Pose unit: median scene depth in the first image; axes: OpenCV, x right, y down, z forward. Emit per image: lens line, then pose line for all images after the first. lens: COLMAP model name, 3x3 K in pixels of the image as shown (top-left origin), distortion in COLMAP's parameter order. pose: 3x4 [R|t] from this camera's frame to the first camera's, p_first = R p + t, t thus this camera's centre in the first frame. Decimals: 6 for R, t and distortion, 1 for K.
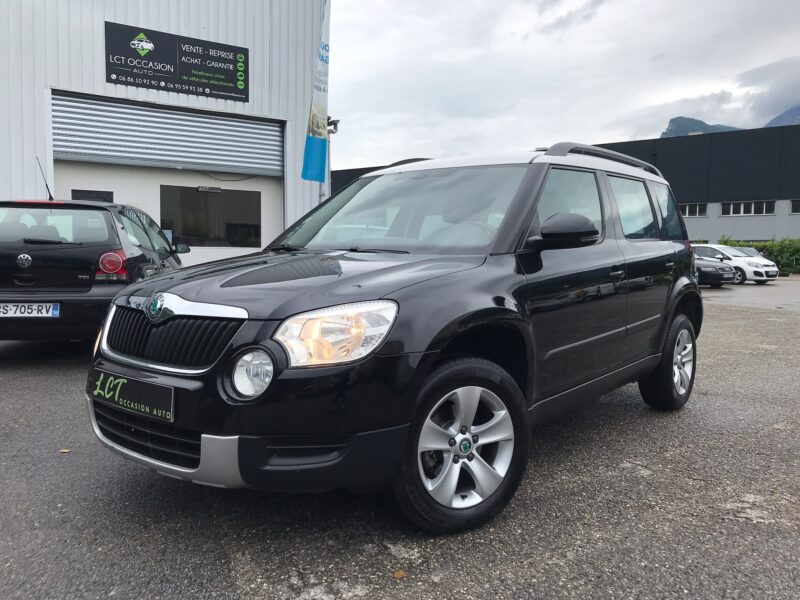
lens RADIAL K [[658.0, 0, 396.8], [0, 658.0, 301.4], [0, 0, 1]] dist [0.016317, 0.001703]
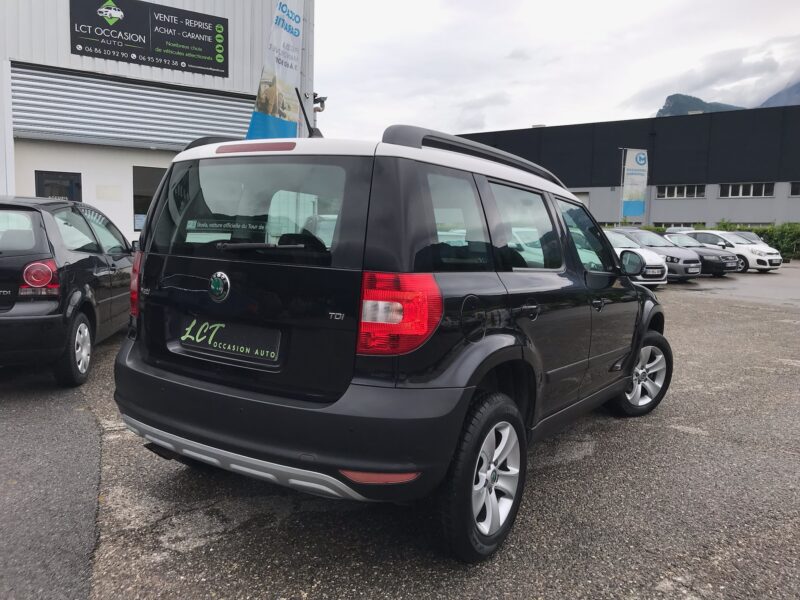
lens RADIAL K [[659.3, 0, 396.0], [0, 659.3, 300.9], [0, 0, 1]] dist [0.014630, 0.003473]
pose [[0.999906, 0.010082, 0.009243, 0.016459], [-0.010402, 0.999323, 0.035289, -0.060322], [-0.008881, -0.035382, 0.999334, 0.149495]]
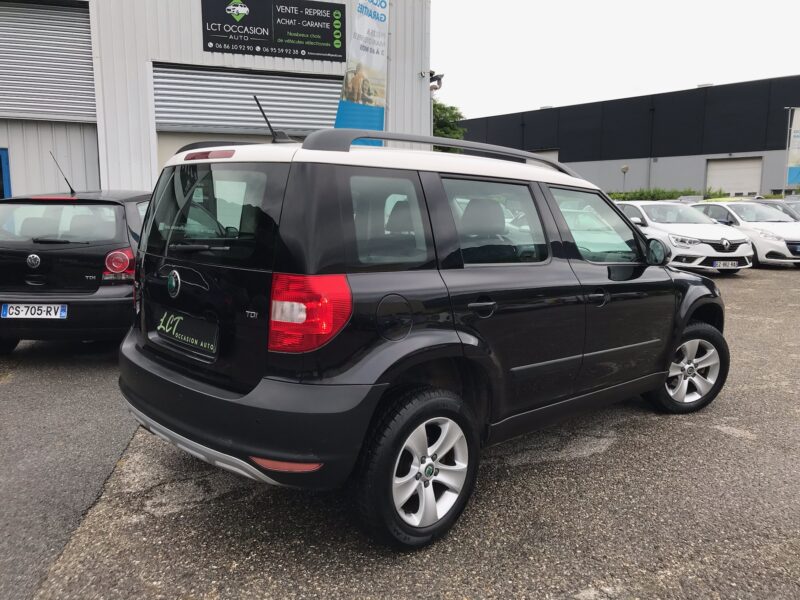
lens RADIAL K [[659.5, 0, 395.5], [0, 659.5, 298.6], [0, 0, 1]] dist [0.005228, 0.018465]
pose [[0.975469, 0.023796, -0.218846, 0.172558], [-0.007719, 0.997227, 0.074025, -0.079980], [0.220000, -0.070520, 0.972947, 0.150703]]
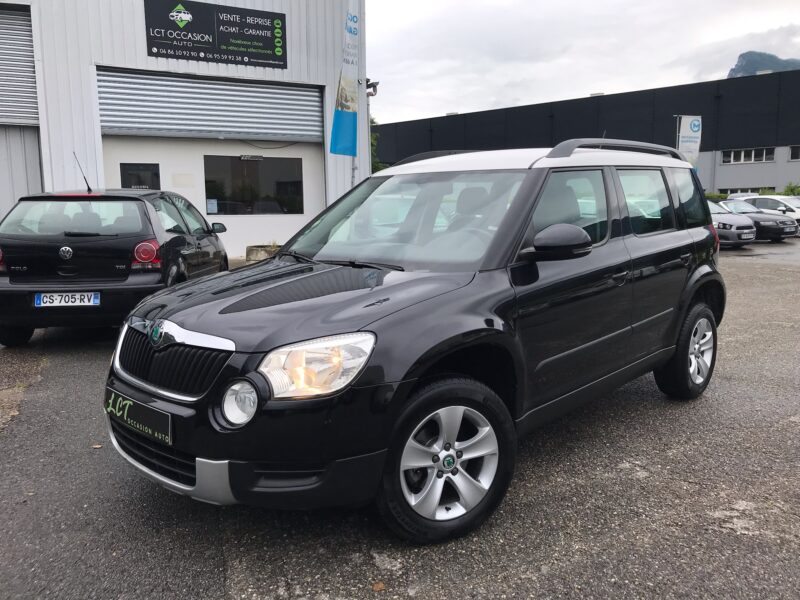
lens RADIAL K [[659.5, 0, 395.5], [0, 659.5, 298.6], [0, 0, 1]] dist [0.005228, 0.018465]
pose [[0.996584, -0.010209, -0.081955, 0.047623], [0.015699, 0.997655, 0.066623, -0.049096], [0.081083, -0.067682, 0.994407, -0.015651]]
